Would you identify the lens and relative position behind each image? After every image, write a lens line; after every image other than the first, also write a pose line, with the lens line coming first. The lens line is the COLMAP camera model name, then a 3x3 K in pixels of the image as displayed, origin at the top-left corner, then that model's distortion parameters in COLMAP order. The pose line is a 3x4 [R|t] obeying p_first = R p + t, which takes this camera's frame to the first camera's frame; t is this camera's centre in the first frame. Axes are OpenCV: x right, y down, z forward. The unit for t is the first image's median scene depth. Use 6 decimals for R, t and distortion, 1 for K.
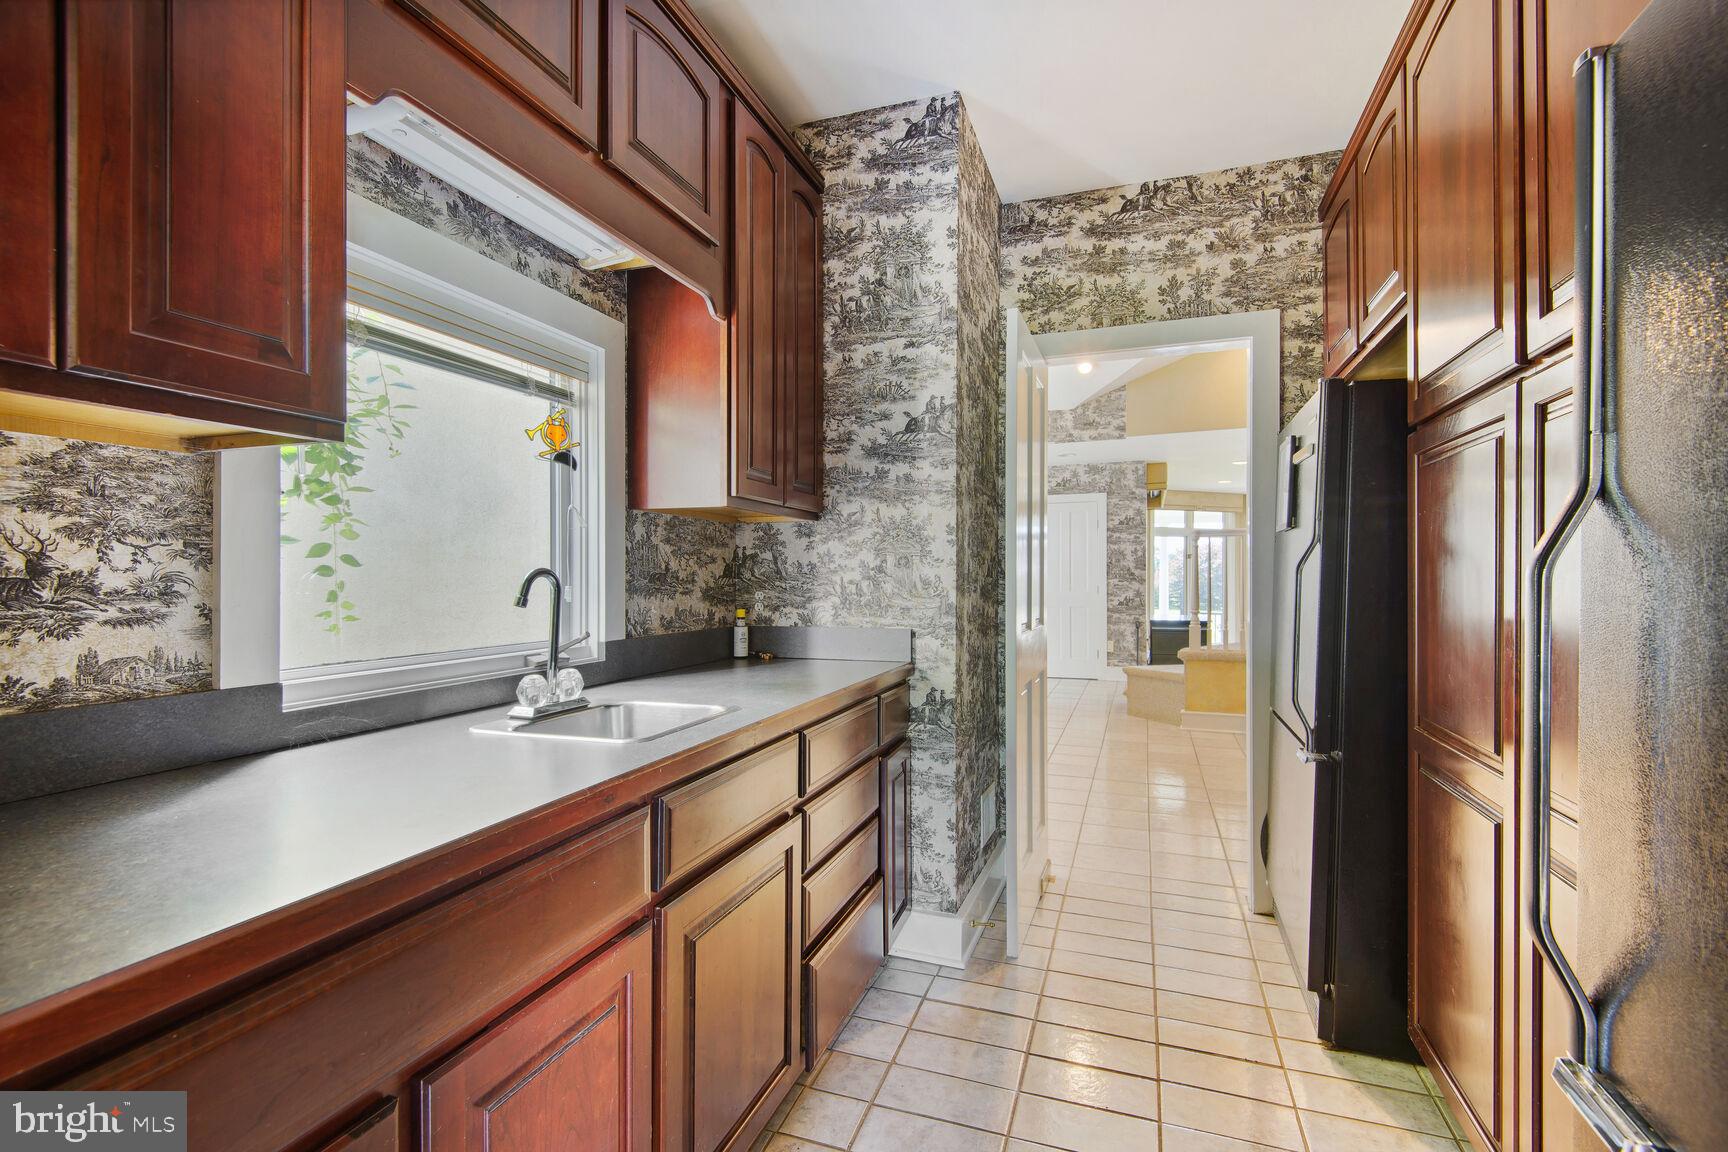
lens RADIAL K [[790.1, 0, 861.5], [0, 790.1, 574.6], [0, 0, 1]] dist [0.005716, 0.000294]
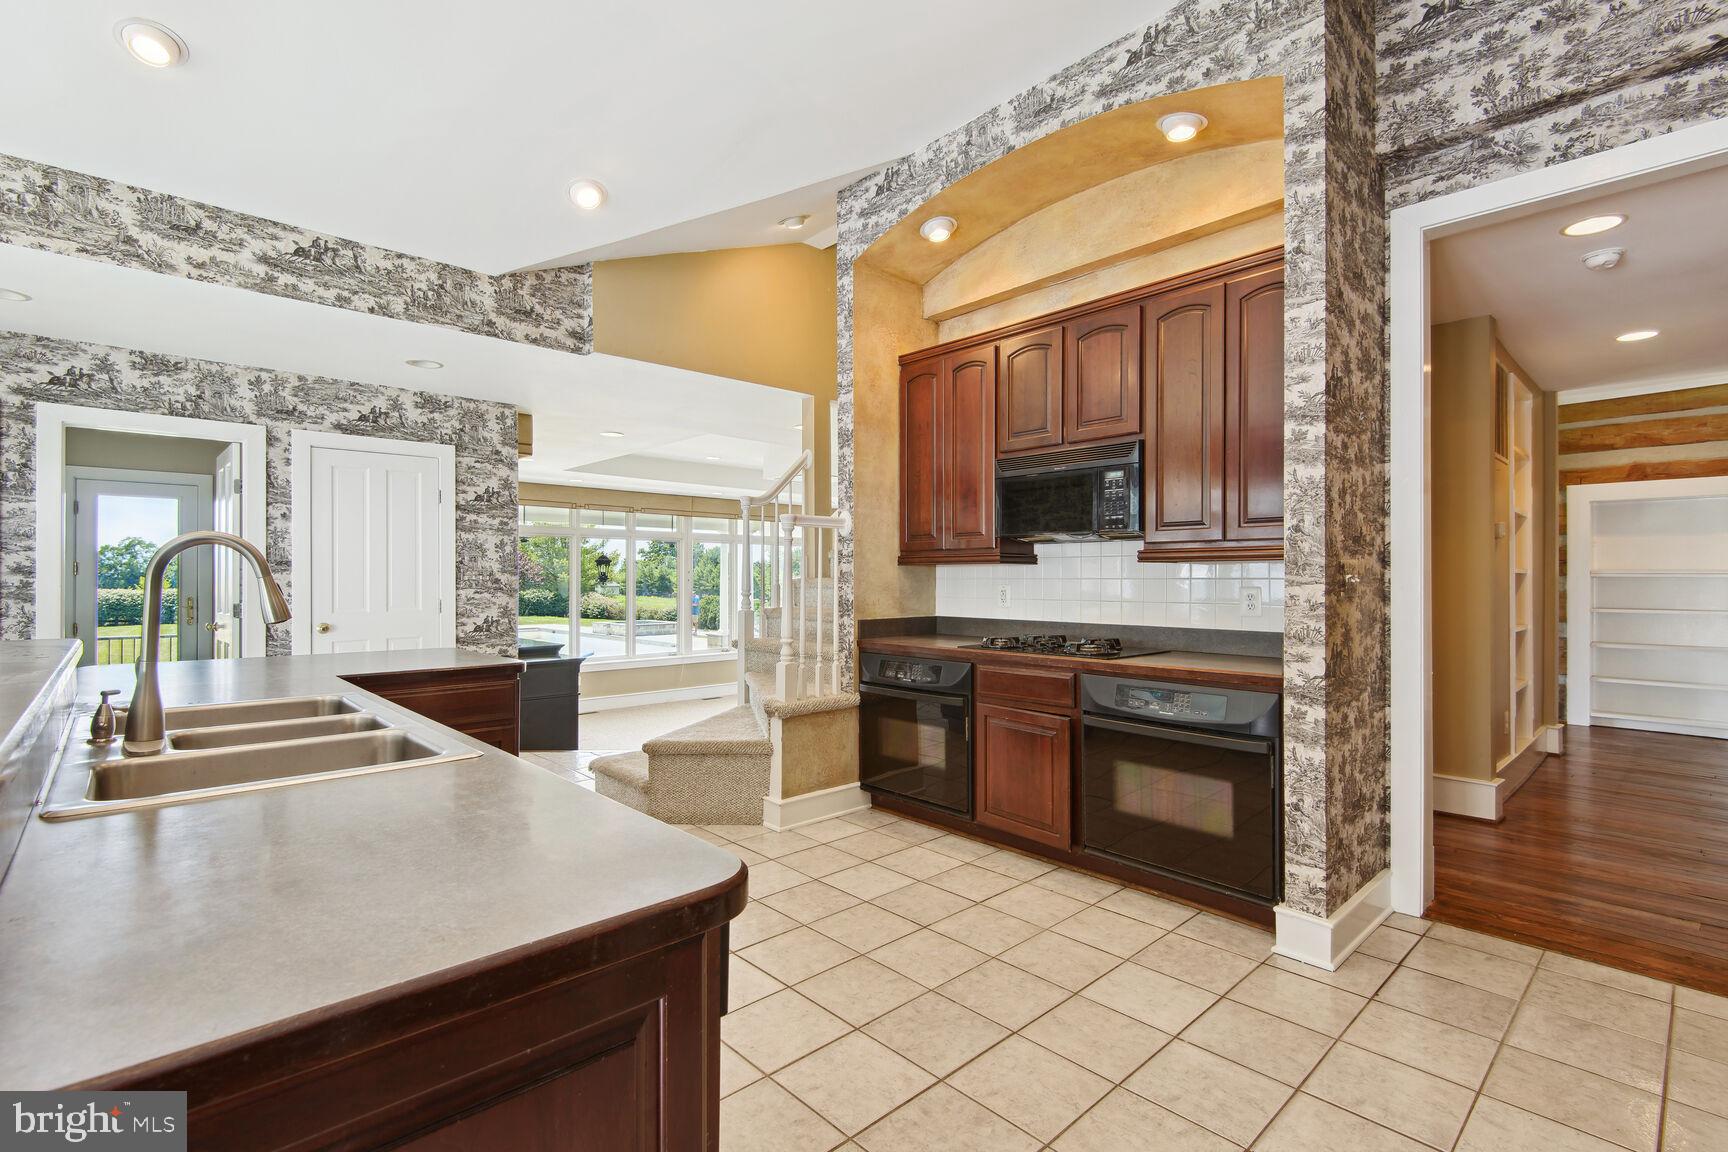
lens RADIAL K [[790.1, 0, 861.3], [0, 790.1, 578.9], [0, 0, 1]] dist [0.005716, 0.000294]
pose [[0.463458, 0.006916, 0.886092, -0.080803], [-0.006625, 0.999969, -0.004339, -0.001581], [-0.886094, -0.003860, 0.463489, 0.449061]]
